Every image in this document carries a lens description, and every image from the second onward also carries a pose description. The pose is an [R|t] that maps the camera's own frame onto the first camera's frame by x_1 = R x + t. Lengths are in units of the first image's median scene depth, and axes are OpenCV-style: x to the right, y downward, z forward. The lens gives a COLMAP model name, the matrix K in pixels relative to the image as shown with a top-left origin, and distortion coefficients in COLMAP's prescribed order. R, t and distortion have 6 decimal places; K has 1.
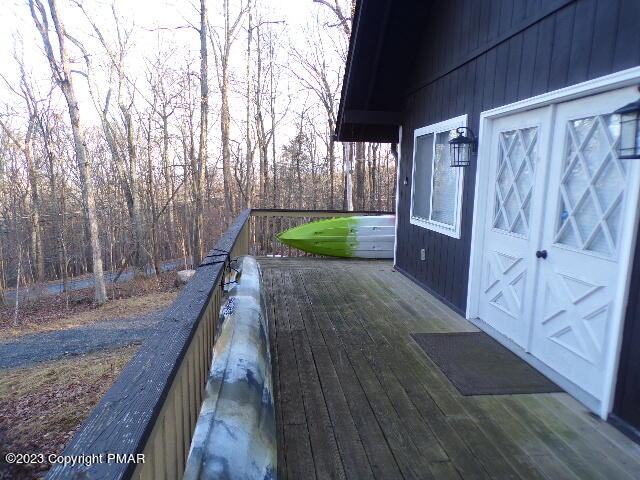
lens RADIAL K [[435.8, 0, 319.8], [0, 435.8, 246.6], [0, 0, 1]] dist [-0.008190, 0.005819]
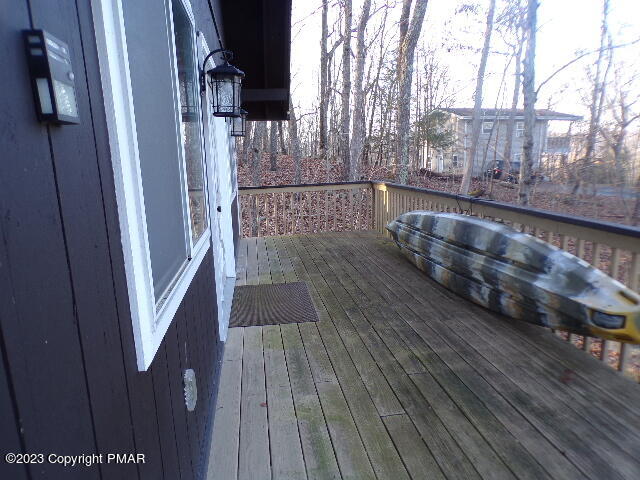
lens RADIAL K [[435.8, 0, 319.8], [0, 435.8, 246.6], [0, 0, 1]] dist [-0.008190, 0.005819]
pose [[-0.999606, 0.002686, -0.027927, 0.202572], [-0.007433, 0.934475, 0.355951, -0.214925], [0.027053, 0.356018, -0.934087, 1.556187]]
